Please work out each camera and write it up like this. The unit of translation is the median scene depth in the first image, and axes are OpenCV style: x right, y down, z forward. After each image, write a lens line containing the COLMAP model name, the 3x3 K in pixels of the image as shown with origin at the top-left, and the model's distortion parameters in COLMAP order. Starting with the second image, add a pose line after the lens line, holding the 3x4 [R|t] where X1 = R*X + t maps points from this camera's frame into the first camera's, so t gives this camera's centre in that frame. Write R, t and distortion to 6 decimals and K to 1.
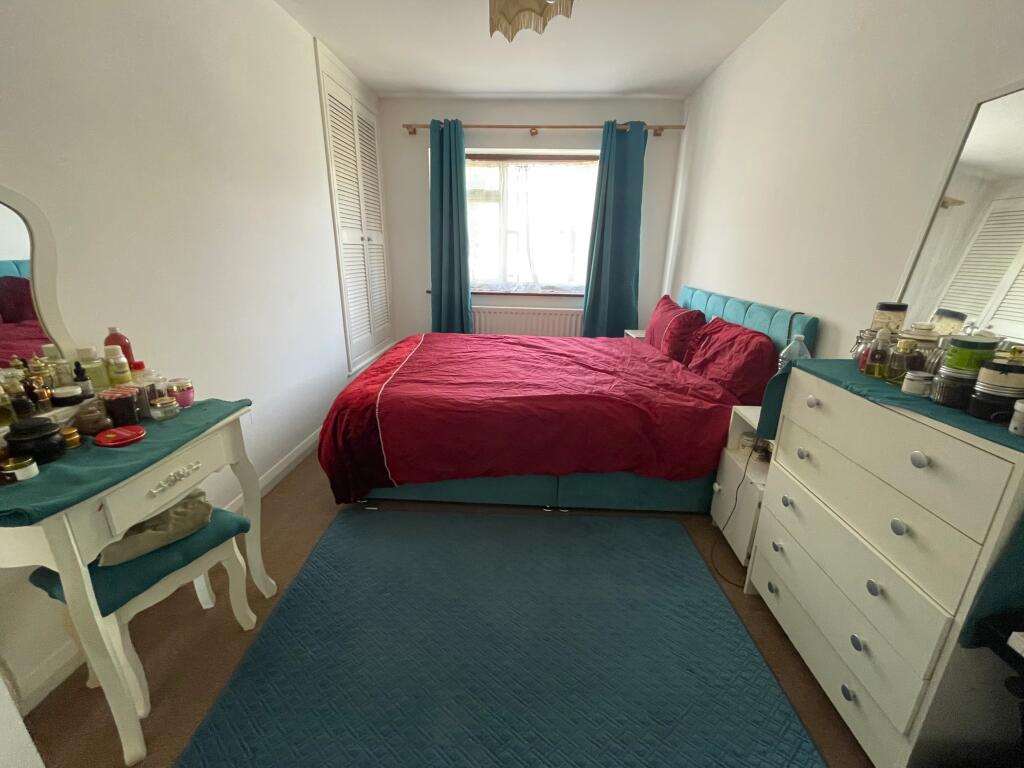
lens RADIAL K [[417.4, 0, 514.2], [0, 417.4, 383.8], [0, 0, 1]] dist [-0.009447, -0.000024]
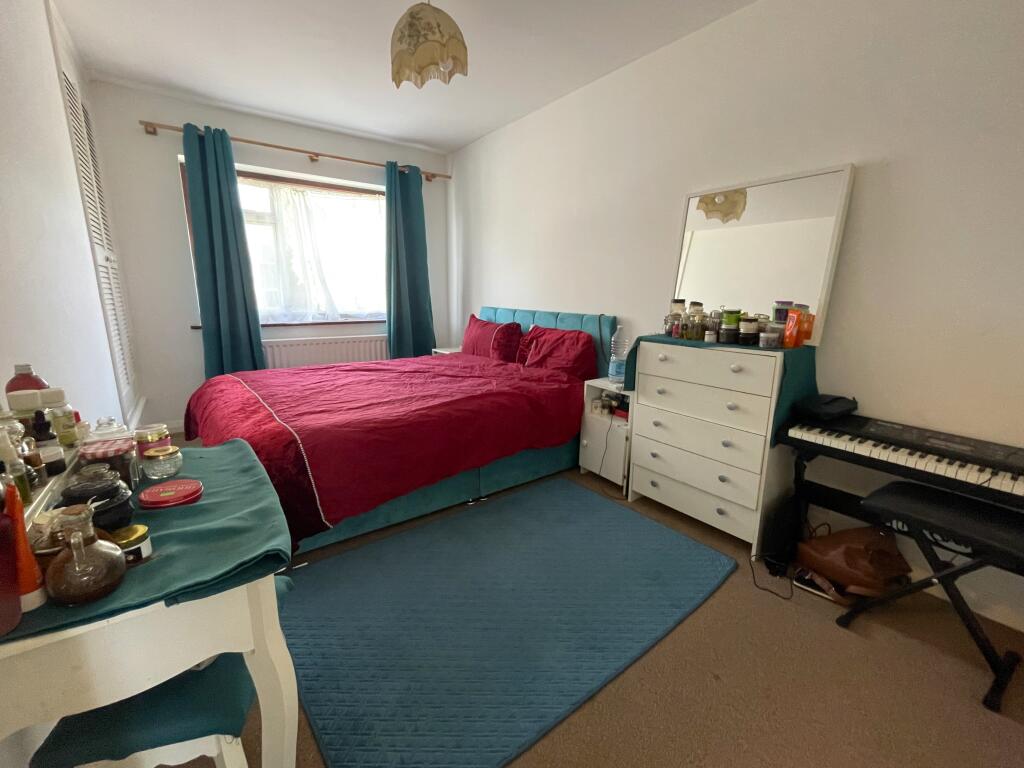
lens RADIAL K [[425.0, 0, 514.3], [0, 425.0, 382.8], [0, 0, 1]] dist [-0.007993, 0.000095]
pose [[0.775373, -0.141928, 0.615348, -0.469816], [0.193899, 0.980855, -0.018092, 0.033081], [-0.600999, 0.133343, 0.788048, 0.009126]]
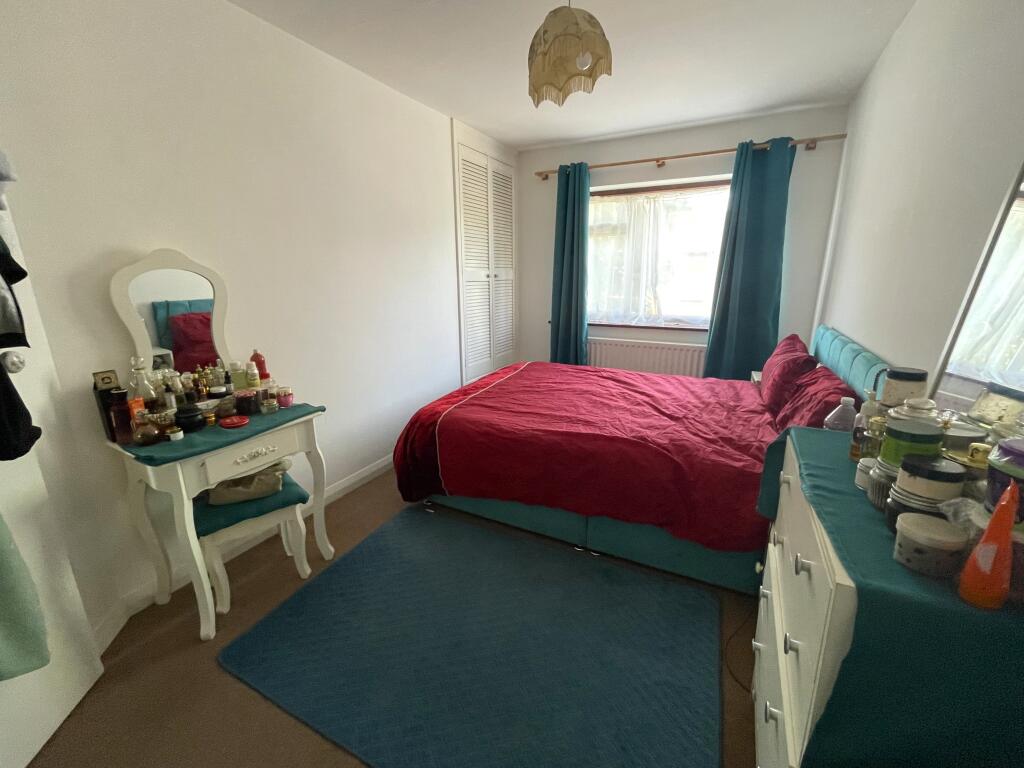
lens RADIAL K [[425.0, 0, 514.3], [0, 425.0, 382.8], [0, 0, 1]] dist [-0.007993, 0.000095]
pose [[0.907682, 0.081601, -0.411650, 0.320899], [-0.106195, 0.993650, -0.037187, -0.035249], [0.406001, 0.077469, 0.910583, -0.009849]]
